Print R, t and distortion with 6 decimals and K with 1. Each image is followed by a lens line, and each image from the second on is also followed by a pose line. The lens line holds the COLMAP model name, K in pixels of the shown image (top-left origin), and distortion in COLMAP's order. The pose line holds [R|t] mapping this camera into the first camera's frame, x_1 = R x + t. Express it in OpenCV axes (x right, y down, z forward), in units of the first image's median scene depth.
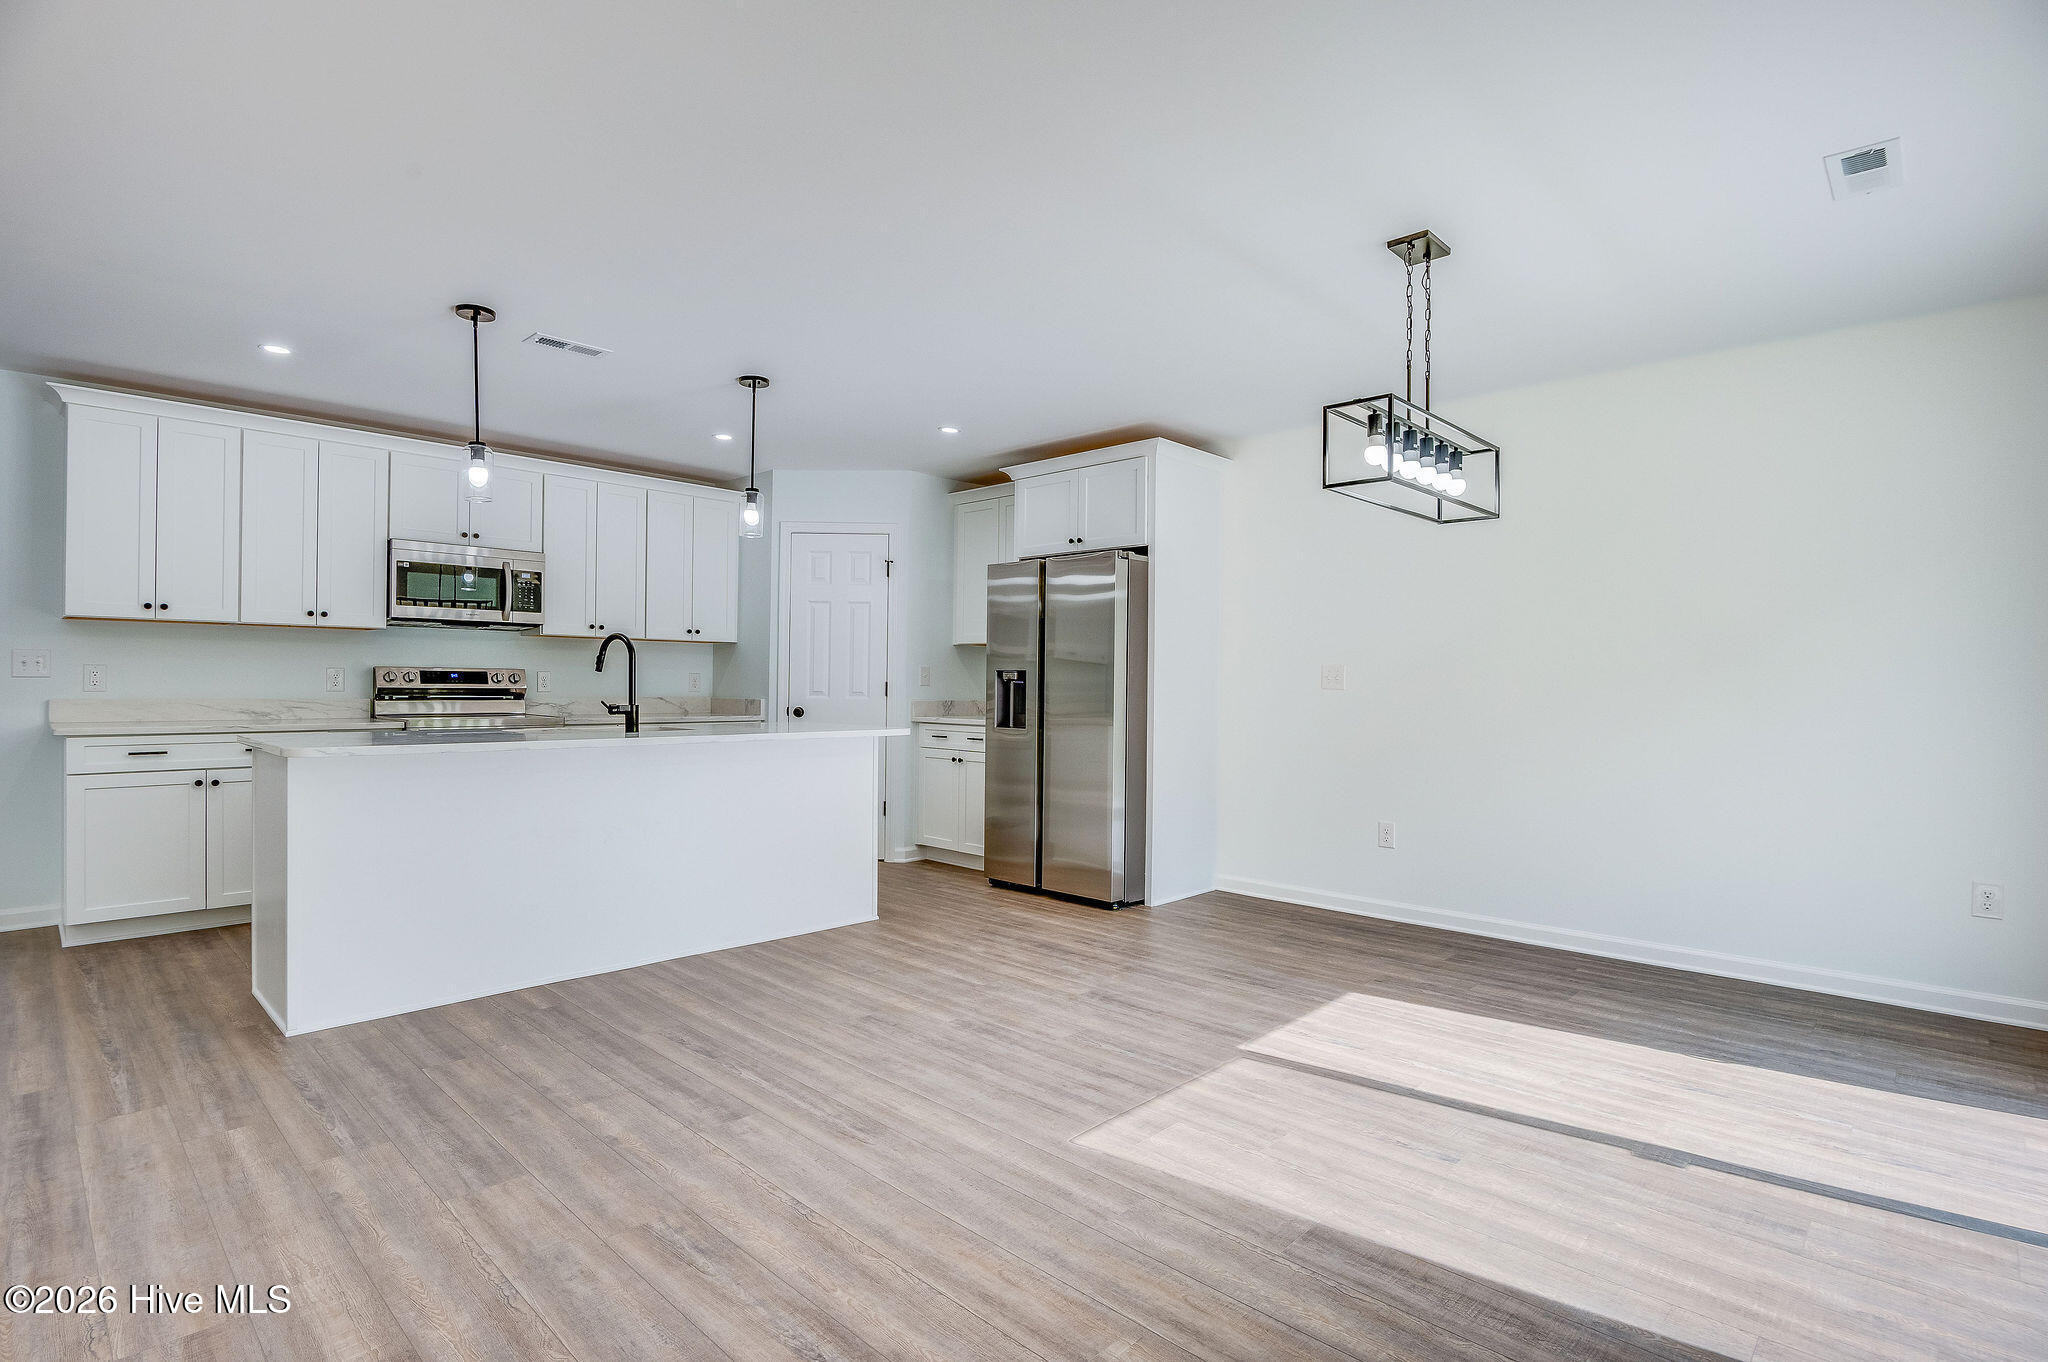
lens RADIAL K [[995.3, 0, 1029.8], [0, 995.3, 693.8], [0, 0, 1]] dist [-0.013620, 0.002688]
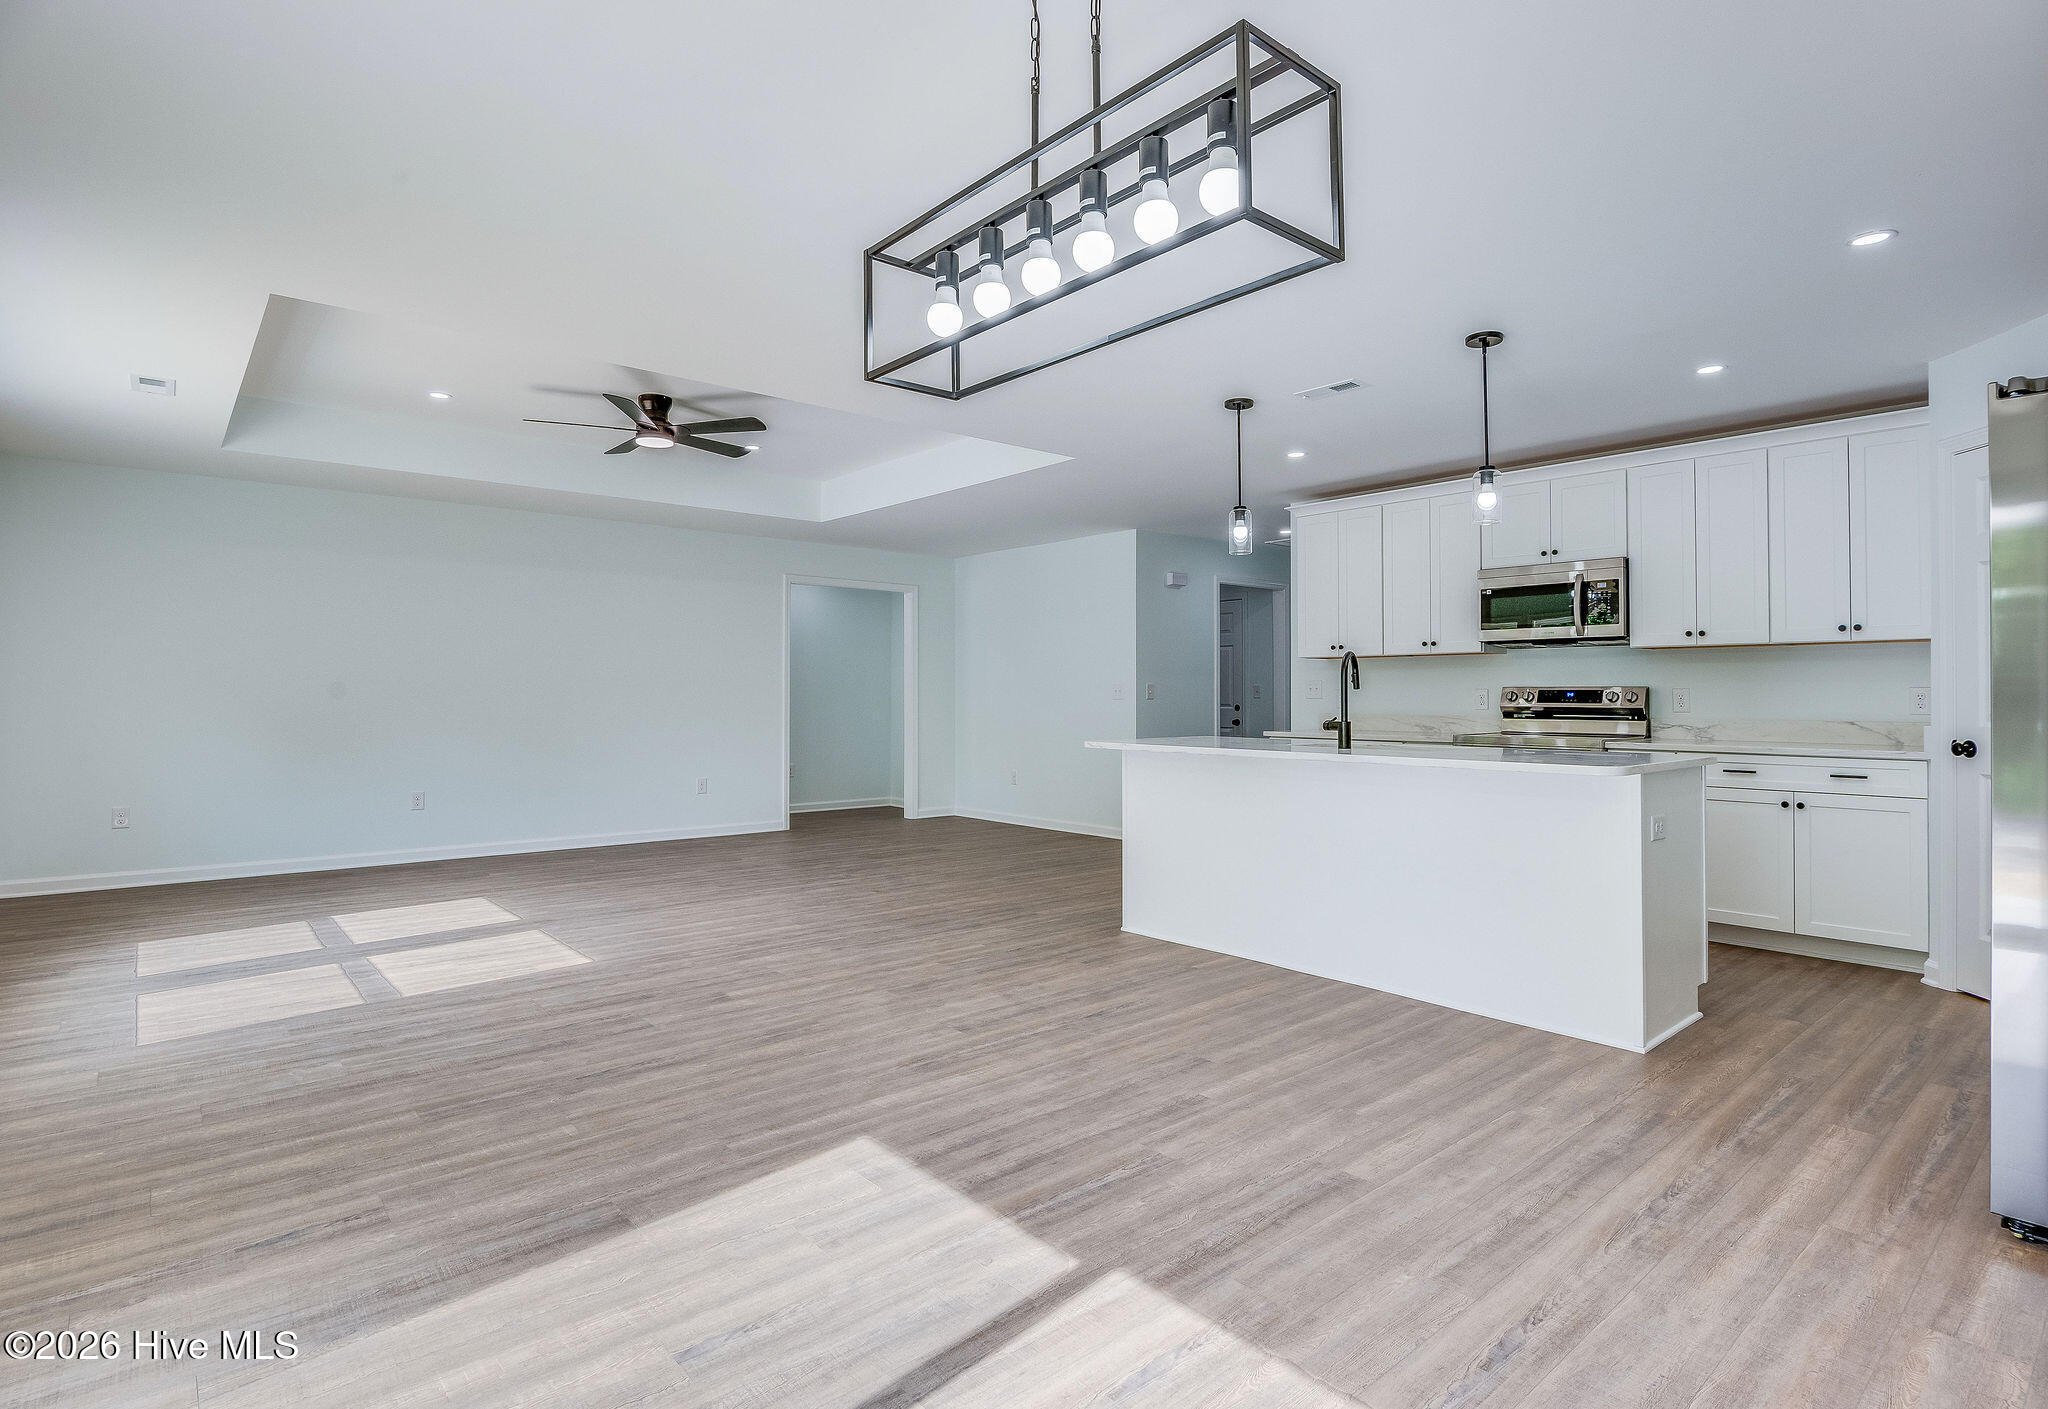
lens RADIAL K [[1040.6, 0, 1041.4], [0, 1040.6, 690.9], [0, 0, 1]] dist [-0.009318, -0.004446]
pose [[-0.087271, -0.014224, -0.996083, 0.696546], [-0.011234, 0.999849, -0.013294, -0.003028], [0.996121, 0.010030, -0.087418, 0.793215]]
